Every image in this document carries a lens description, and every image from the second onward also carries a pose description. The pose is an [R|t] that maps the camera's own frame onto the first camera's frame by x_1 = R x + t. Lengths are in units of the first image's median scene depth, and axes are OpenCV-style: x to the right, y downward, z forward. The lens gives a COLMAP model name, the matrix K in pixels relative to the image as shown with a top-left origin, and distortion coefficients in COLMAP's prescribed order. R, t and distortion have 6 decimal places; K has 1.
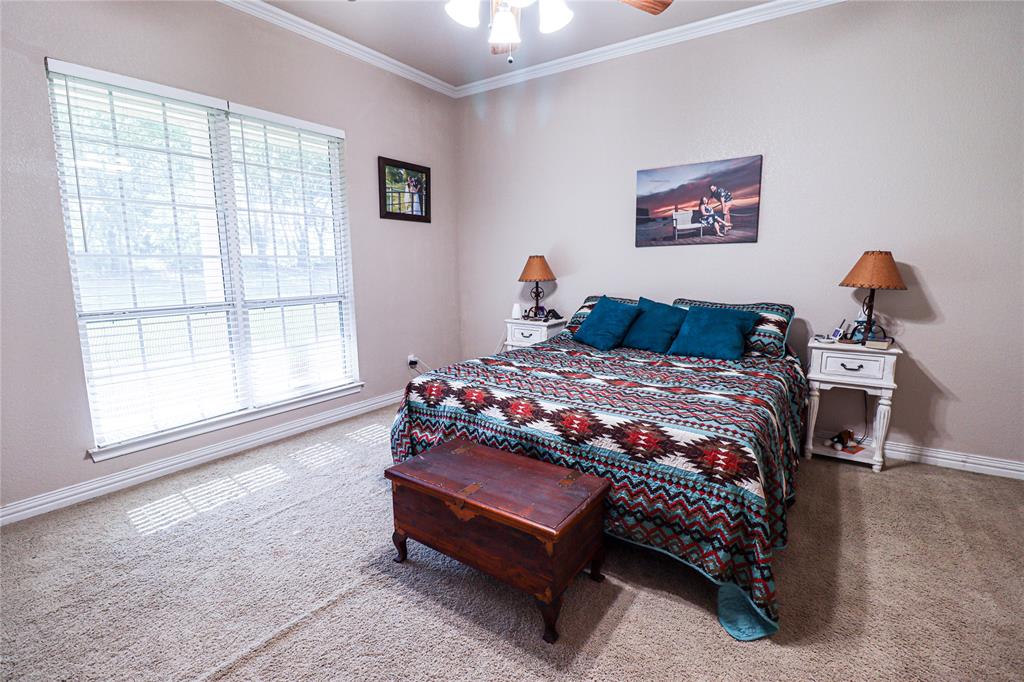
lens RADIAL K [[443.2, 0, 512.0], [0, 443.2, 341.0], [0, 0, 1]] dist [0.033765, -0.012111]
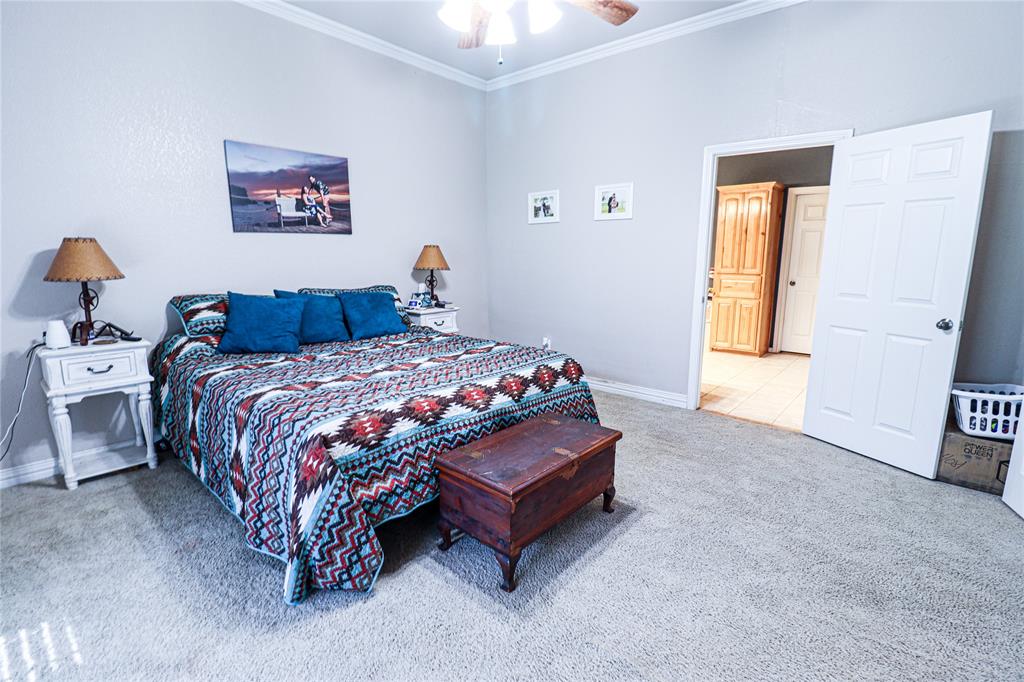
lens RADIAL K [[472.8, 0, 515.0], [0, 472.8, 338.1], [0, 0, 1]] dist [-0.000388, -0.015272]
pose [[0.141526, -0.169766, 0.975269, -0.588920], [0.166648, 0.975211, 0.145573, -0.067869], [-0.975807, 0.141925, 0.166309, 0.418718]]
